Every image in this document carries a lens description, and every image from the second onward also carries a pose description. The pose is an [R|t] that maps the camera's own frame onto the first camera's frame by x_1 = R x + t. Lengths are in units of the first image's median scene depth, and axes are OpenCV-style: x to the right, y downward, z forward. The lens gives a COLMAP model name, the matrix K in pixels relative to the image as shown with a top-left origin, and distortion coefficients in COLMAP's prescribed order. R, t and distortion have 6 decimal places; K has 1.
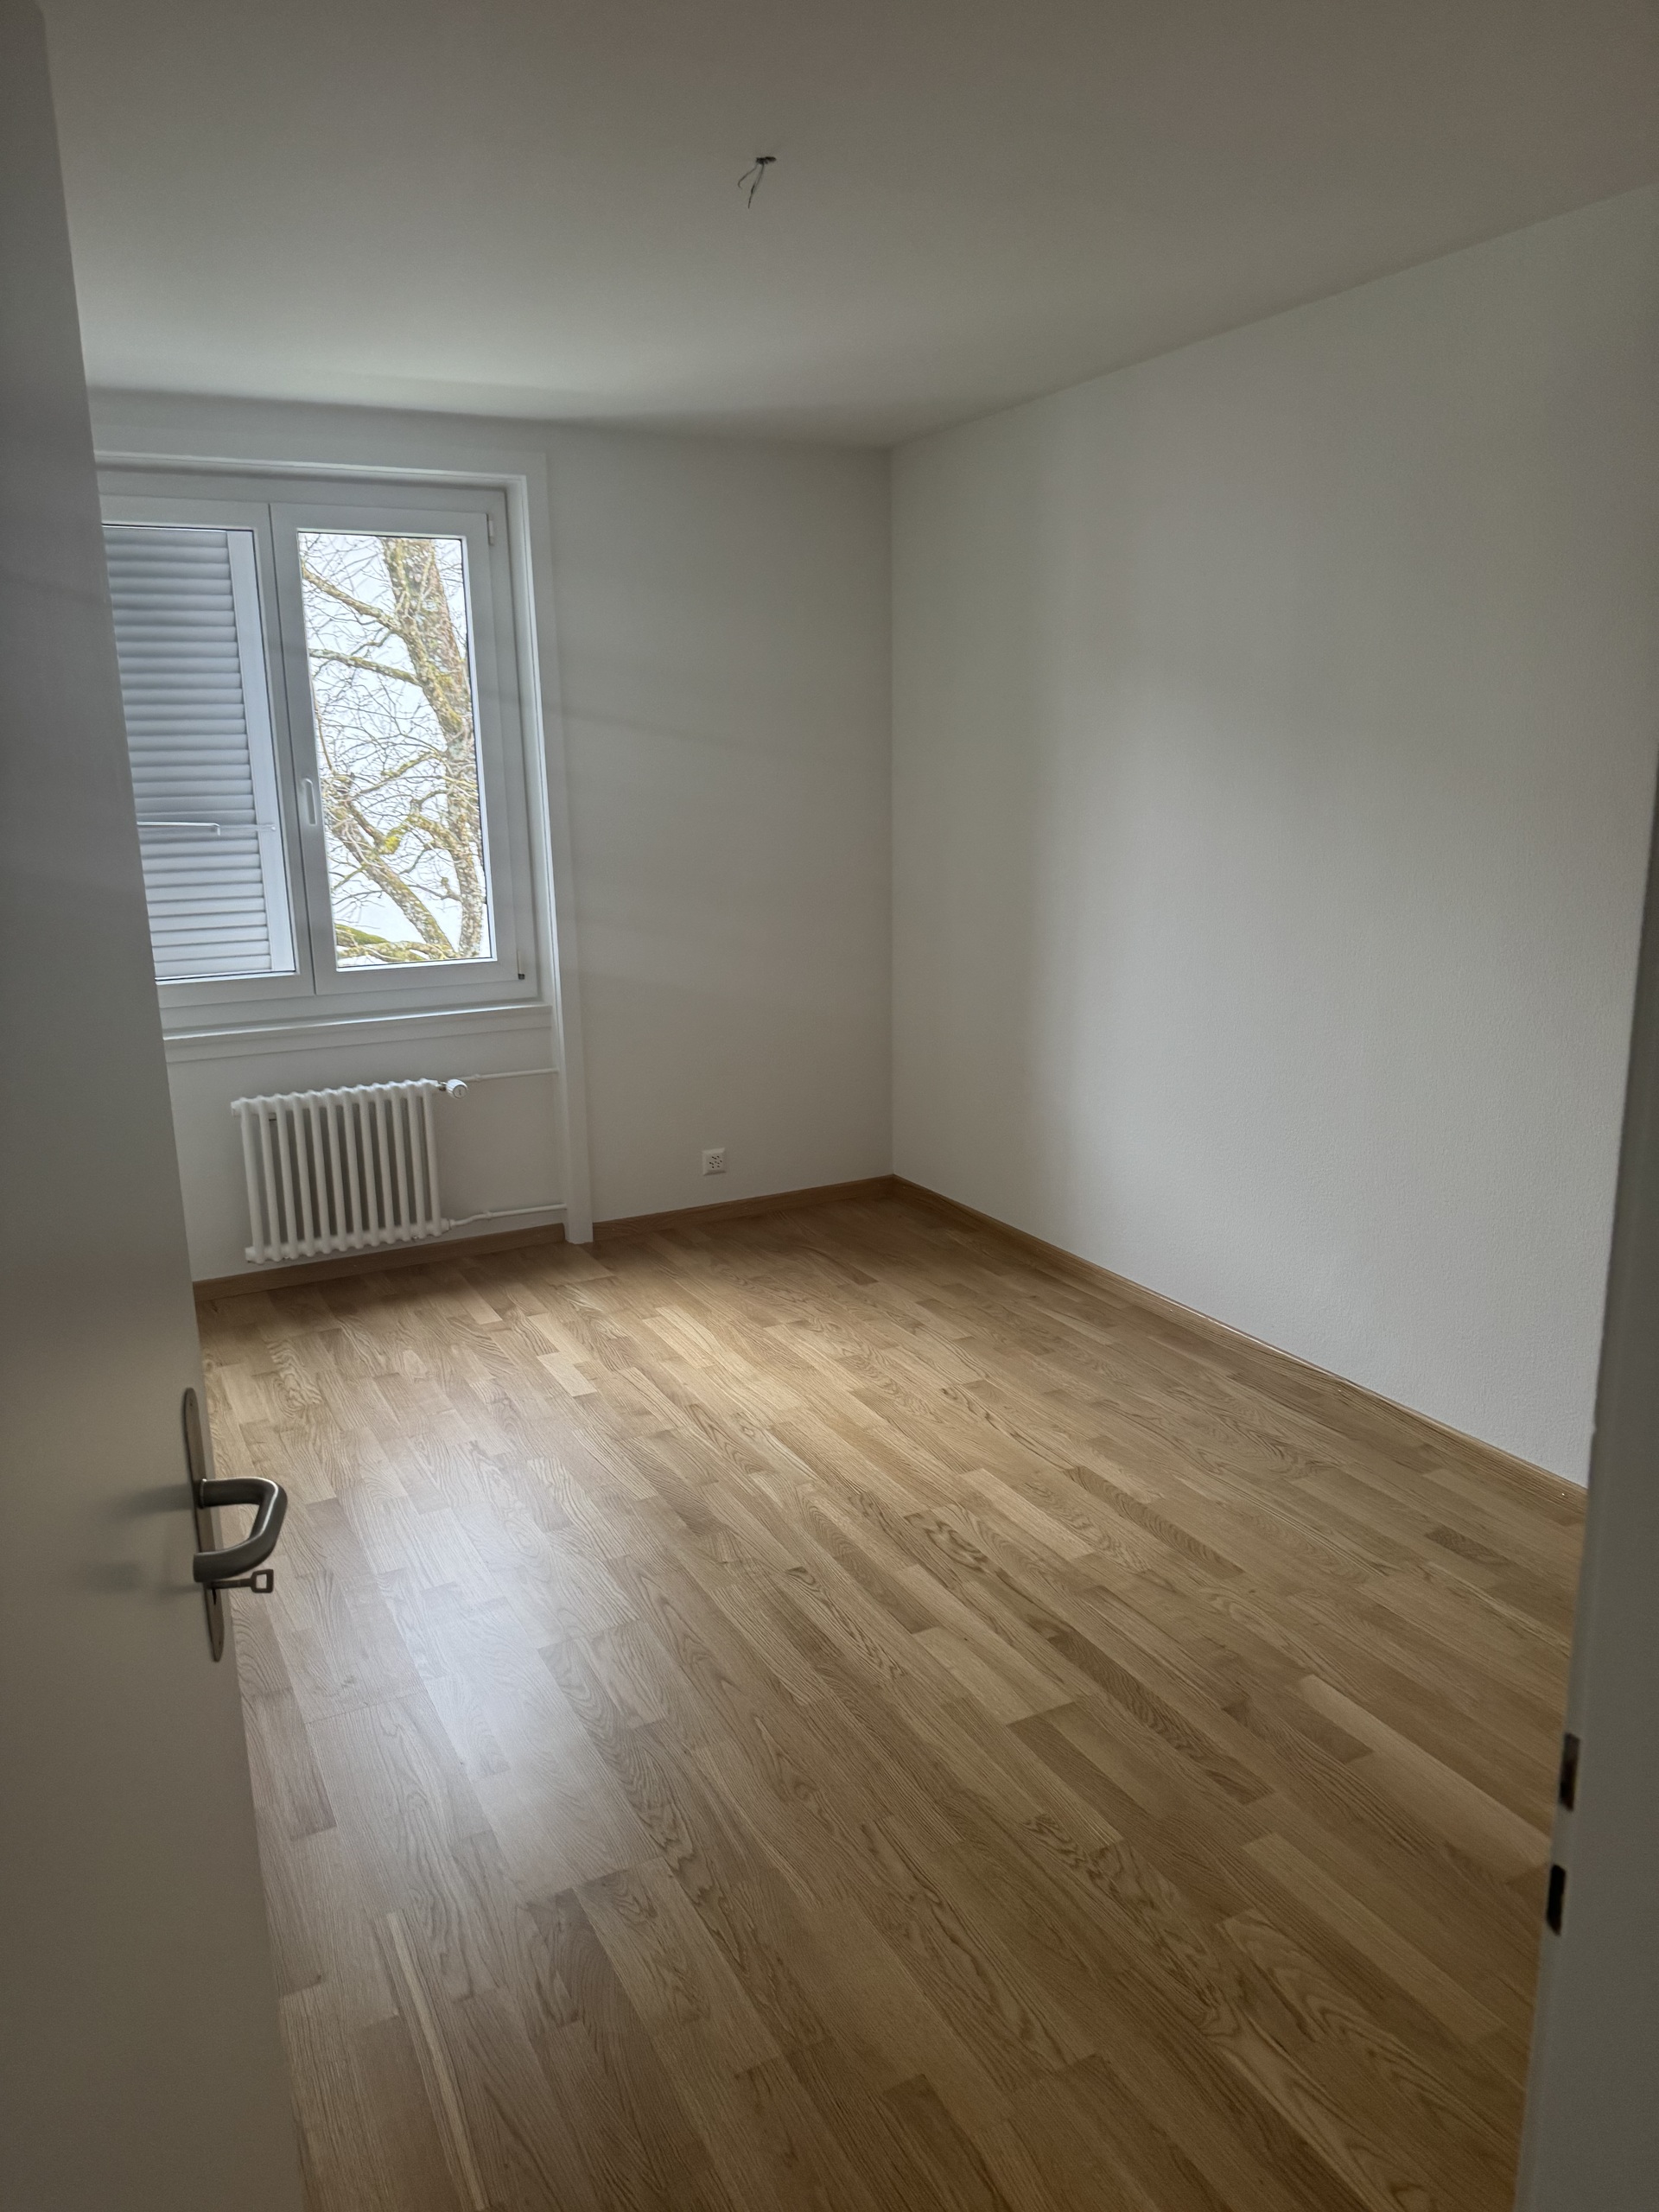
lens RADIAL K [[1570.5, 0, 829.5], [0, 1570.5, 1106.0], [0, 0, 1]] dist [-0.007333, -0.004201]
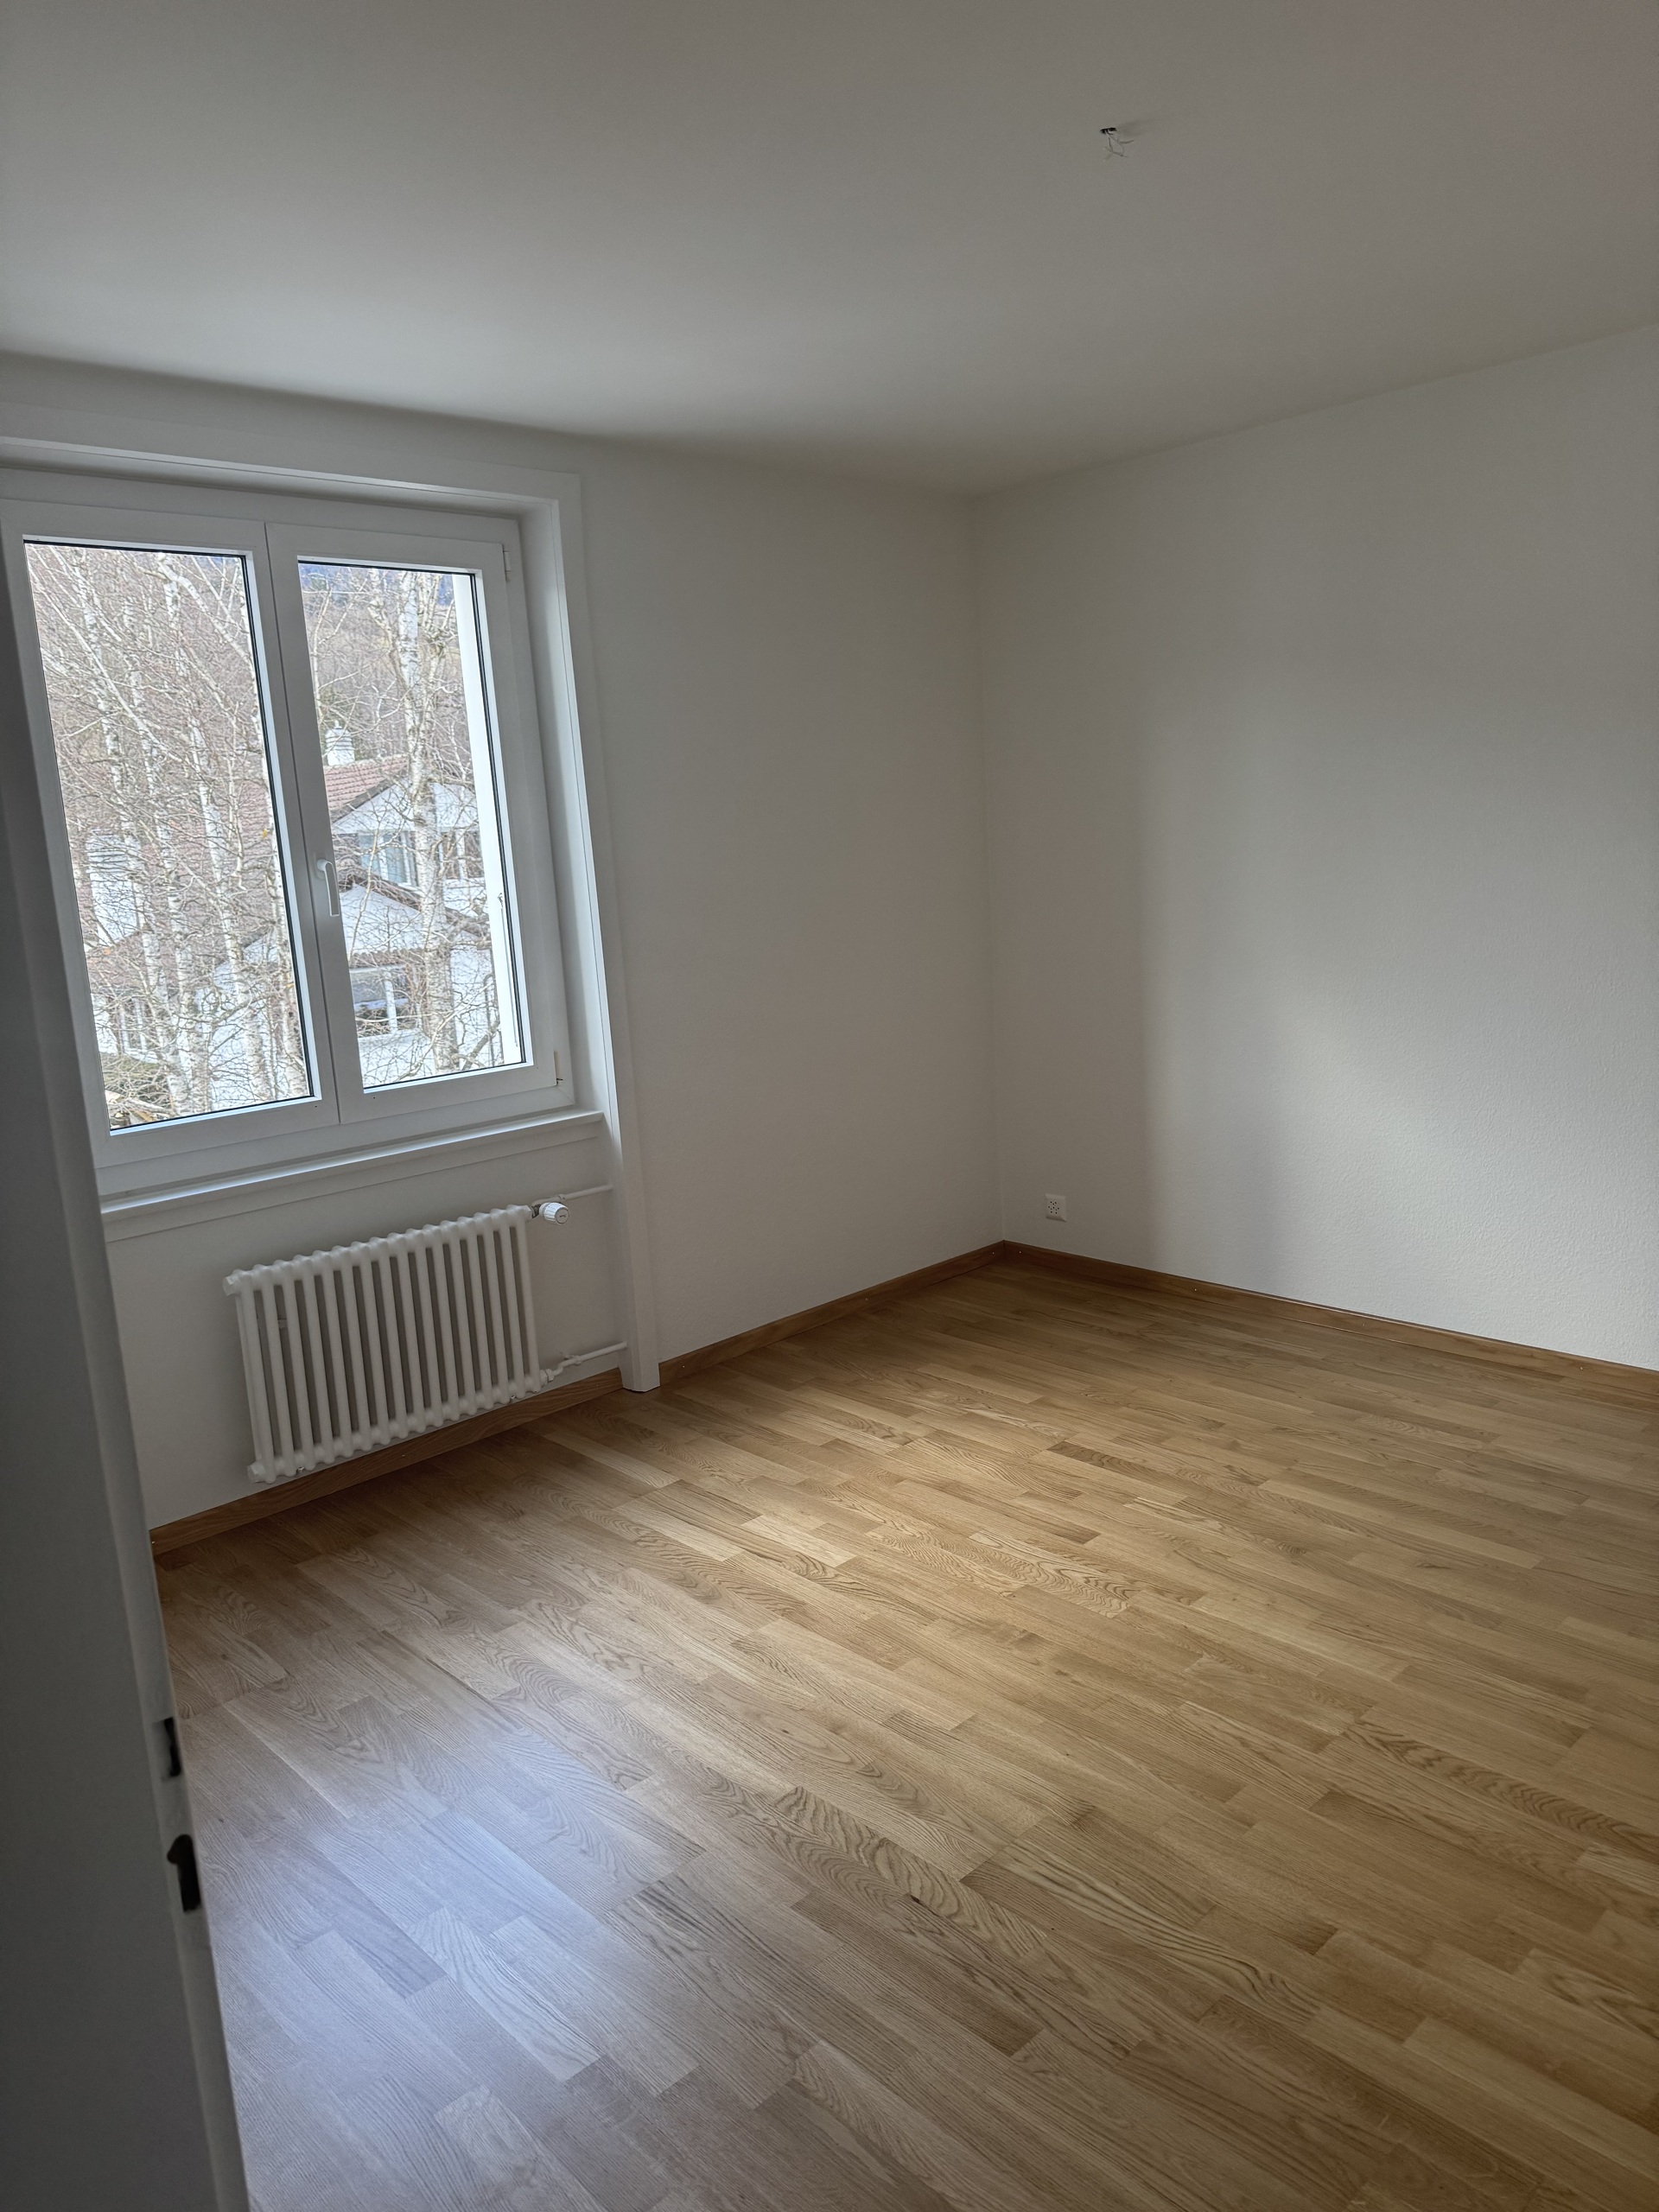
lens RADIAL K [[1570.5, 0, 829.5], [0, 1570.5, 1106.0], [0, 0, 1]] dist [-0.007333, -0.004201]
pose [[0.913722, -0.106212, 0.392213, -0.403858], [0.145132, 0.986872, -0.070860, 0.012655], [-0.379538, 0.121669, 0.917141, 0.171397]]
